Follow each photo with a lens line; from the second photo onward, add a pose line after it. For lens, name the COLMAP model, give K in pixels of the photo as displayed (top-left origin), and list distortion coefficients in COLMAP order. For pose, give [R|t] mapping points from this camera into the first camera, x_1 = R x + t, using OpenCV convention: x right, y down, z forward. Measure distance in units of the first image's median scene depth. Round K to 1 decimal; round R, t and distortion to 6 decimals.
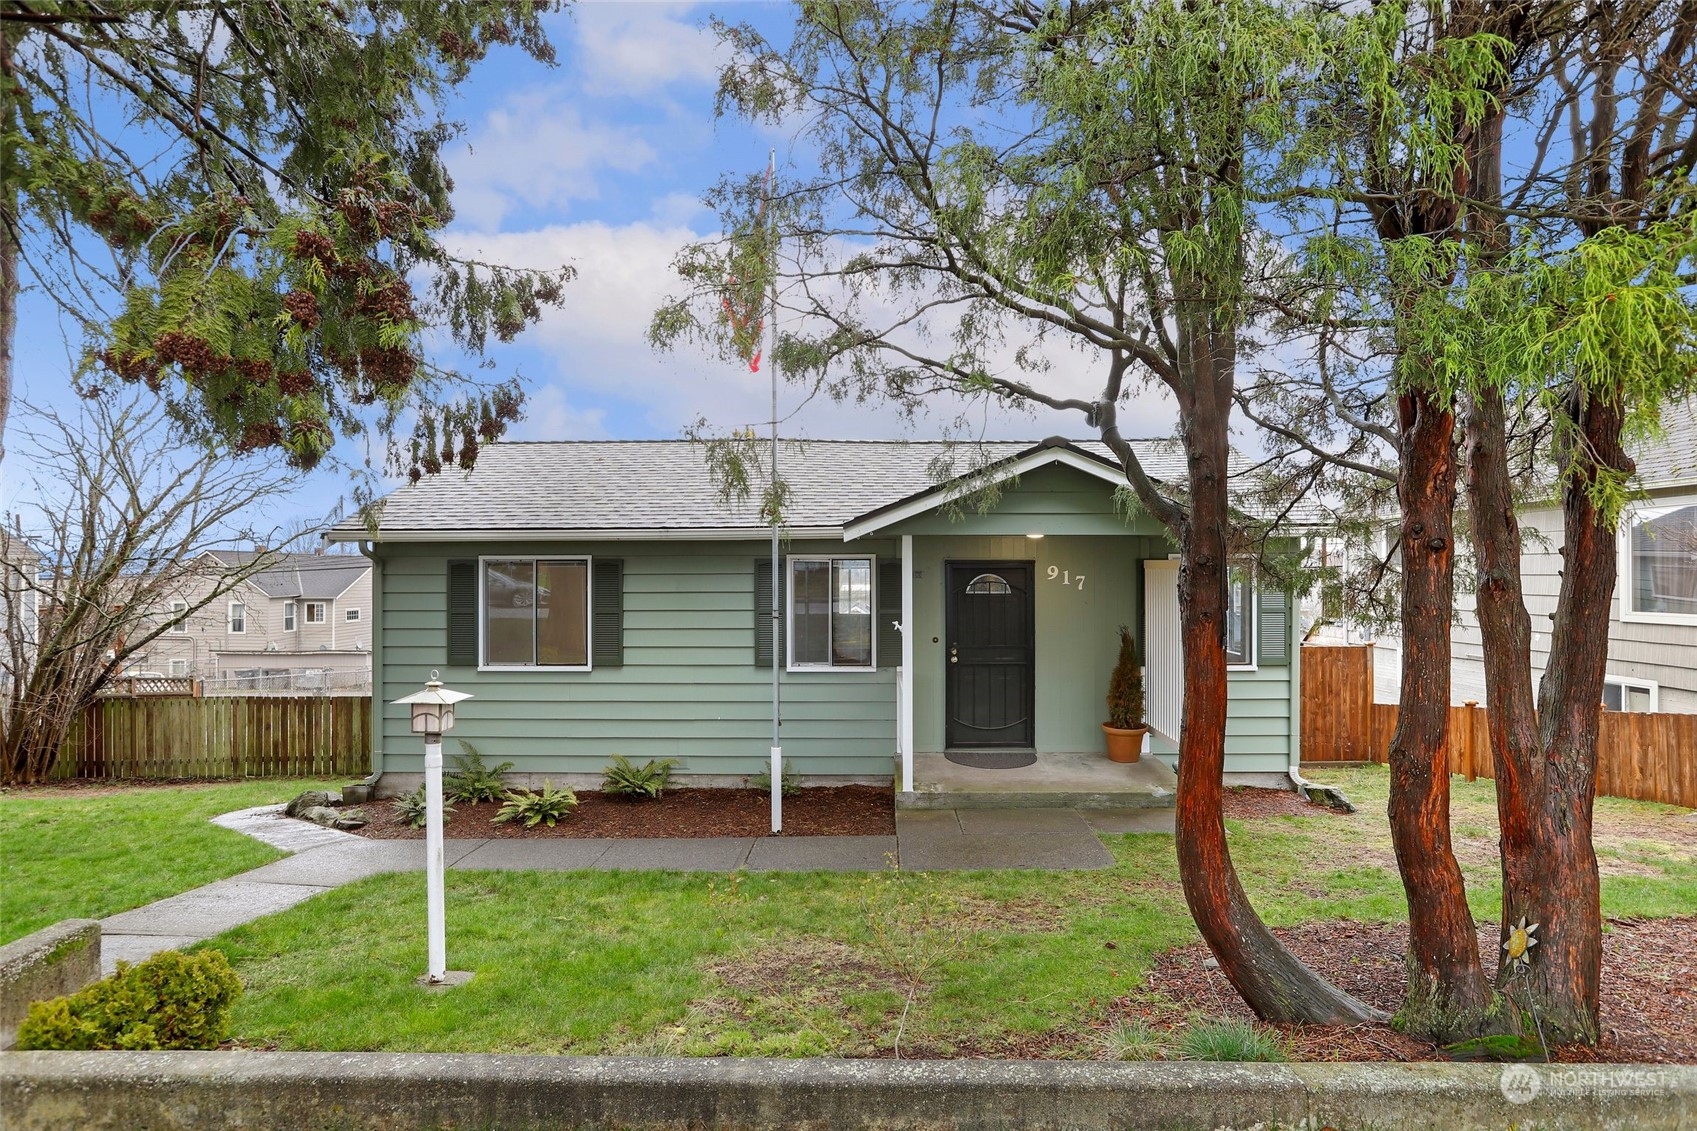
lens RADIAL K [[928.8, 0, 851.5], [0, 928.8, 562.1], [0, 0, 1]] dist [-0.010465, 0.009431]
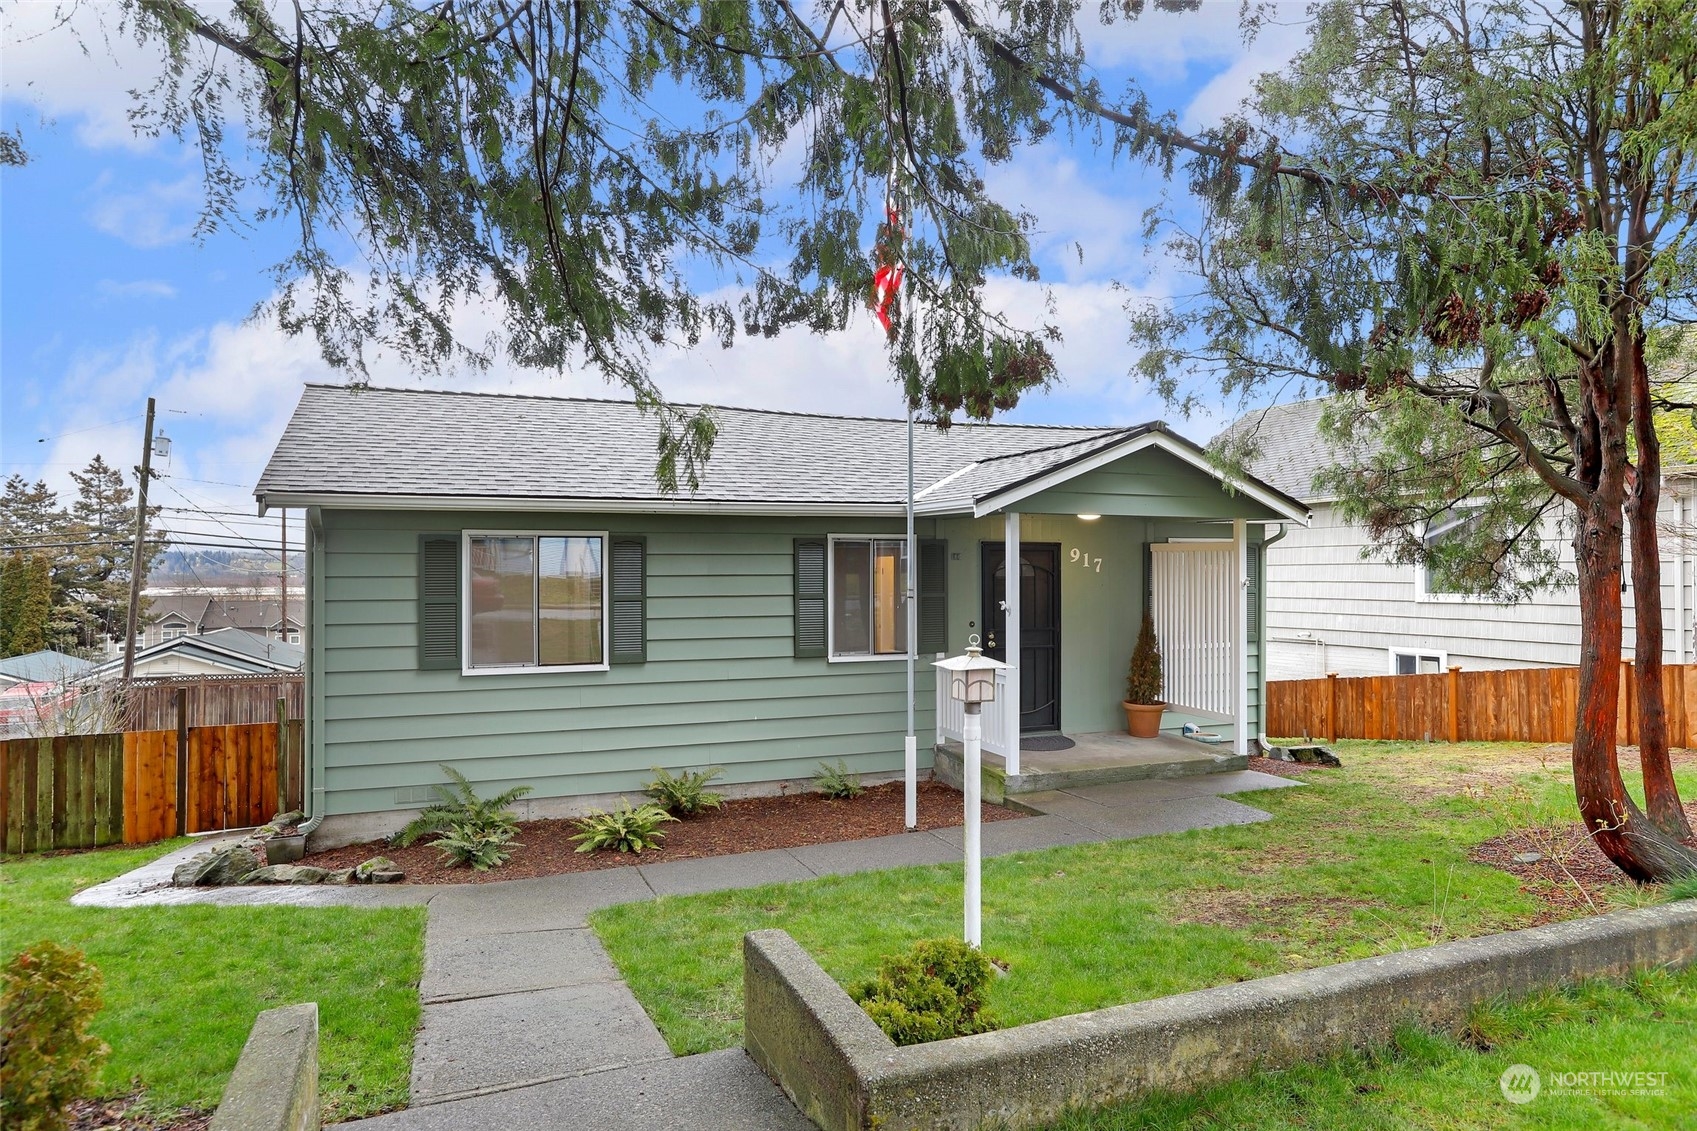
lens RADIAL K [[1071.6, 0, 849.8], [0, 1071.6, 572.6], [0, 0, 1]] dist [0.002785, 0.002997]
pose [[0.914793, 0.000281, 0.403922, -0.512026], [-0.002534, 0.999984, 0.005044, 0.026340], [-0.403915, -0.005638, 0.914779, 0.036711]]
